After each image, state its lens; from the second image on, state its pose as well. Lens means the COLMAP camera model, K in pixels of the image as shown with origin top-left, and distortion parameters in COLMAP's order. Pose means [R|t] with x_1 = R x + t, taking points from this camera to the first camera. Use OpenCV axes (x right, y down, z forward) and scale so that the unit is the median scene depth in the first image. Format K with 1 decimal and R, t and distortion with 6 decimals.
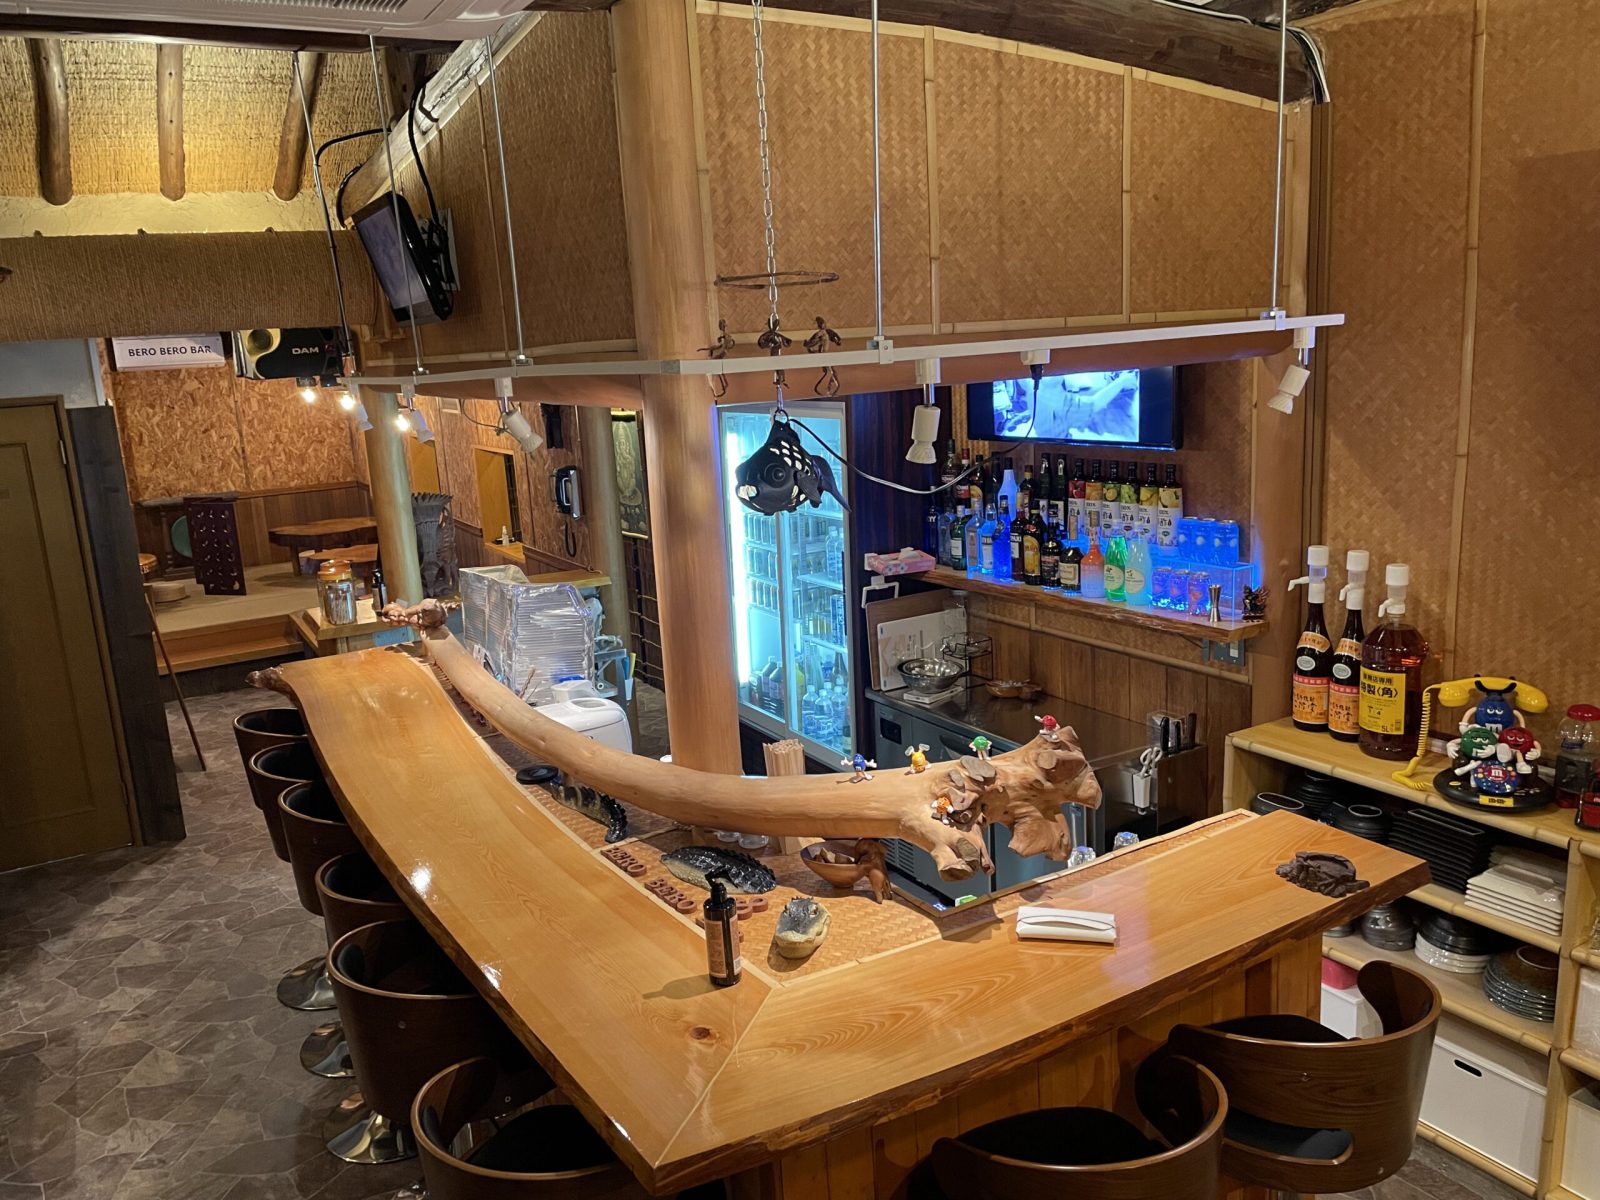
lens RADIAL K [[1235.9, 0, 794.8], [0, 1235.9, 601.5], [0, 0, 1]] dist [0.071628, -0.095214]
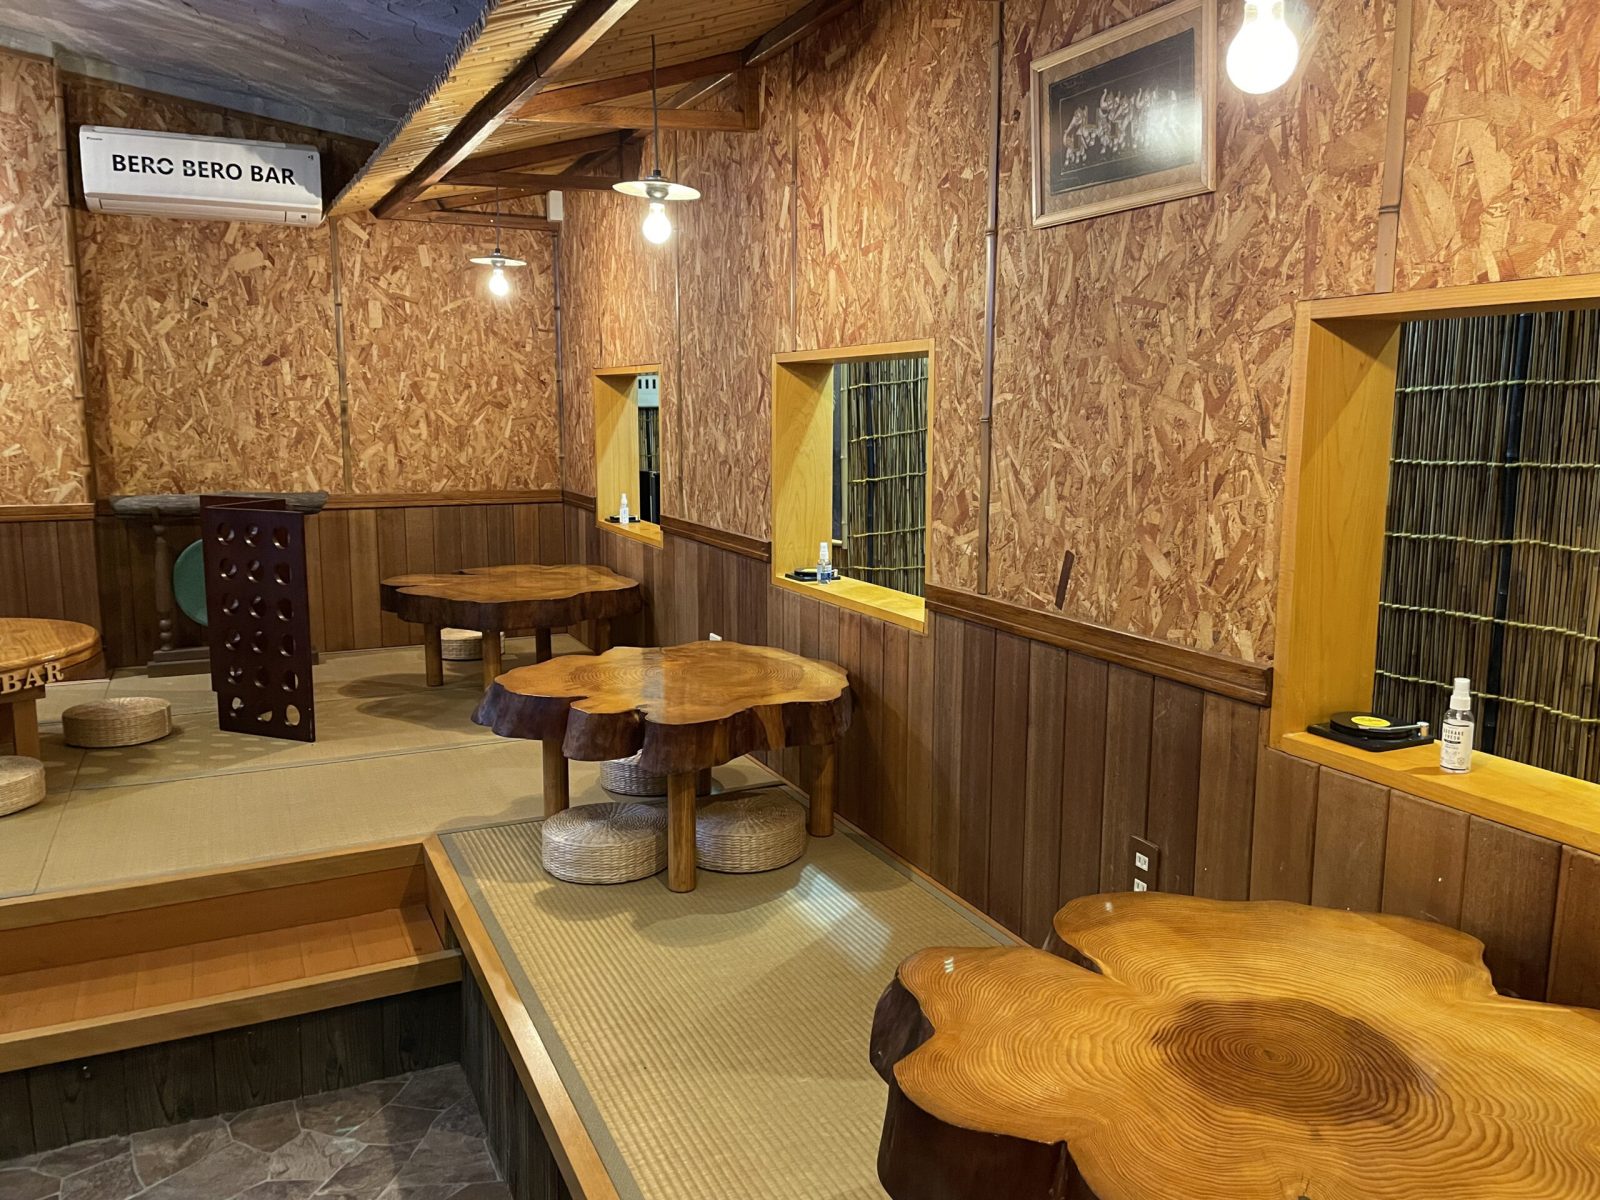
lens RADIAL K [[1235.9, 0, 813.5], [0, 1235.9, 593.9], [0, 0, 1]] dist [0.071628, -0.095214]
pose [[0.995975, 0.071178, -0.054484, -0.237714], [-0.074116, 0.995789, -0.053956, -0.039107], [0.050414, 0.057777, 0.997056, 0.551760]]
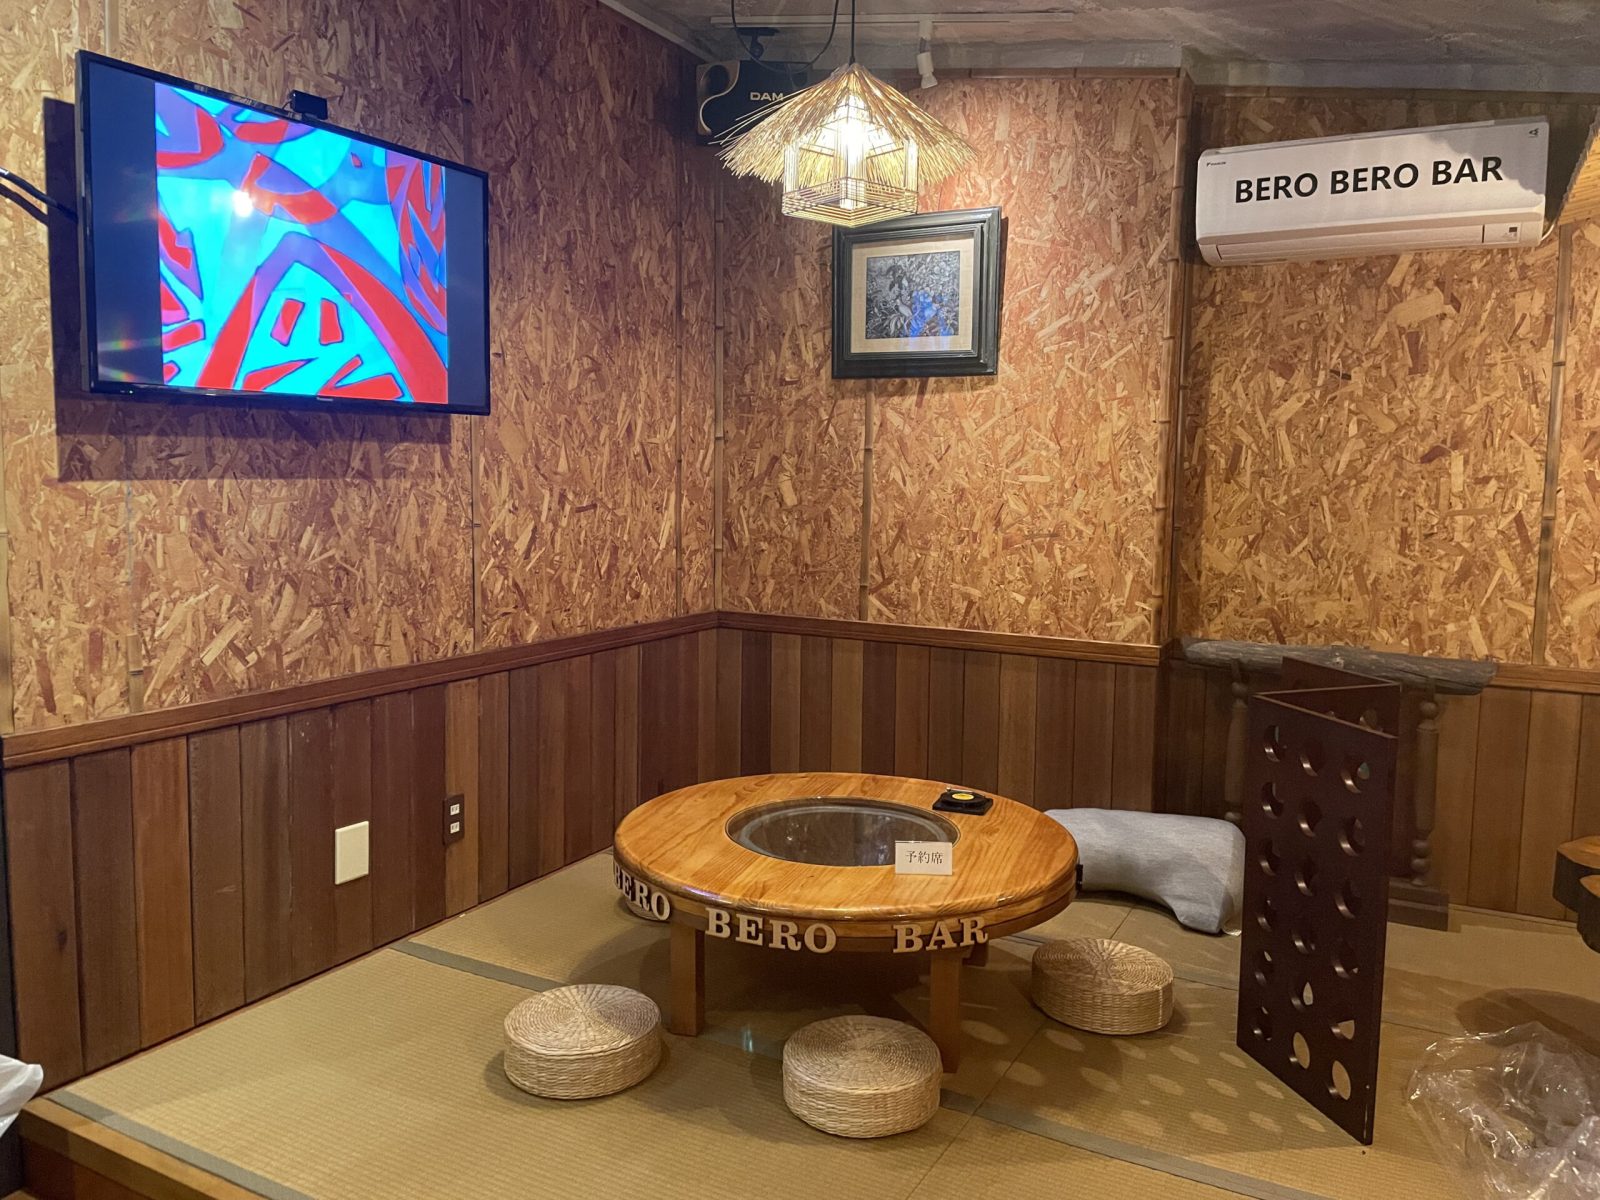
lens RADIAL K [[1235.9, 0, 761.2], [0, 1235.9, 587.8], [0, 0, 1]] dist [0.071628, -0.095214]
pose [[0.520549, 0.144342, -0.841543, -0.293673], [-0.217655, 0.975479, 0.032681, -0.078505], [0.825624, 0.166154, 0.539201, 0.705416]]
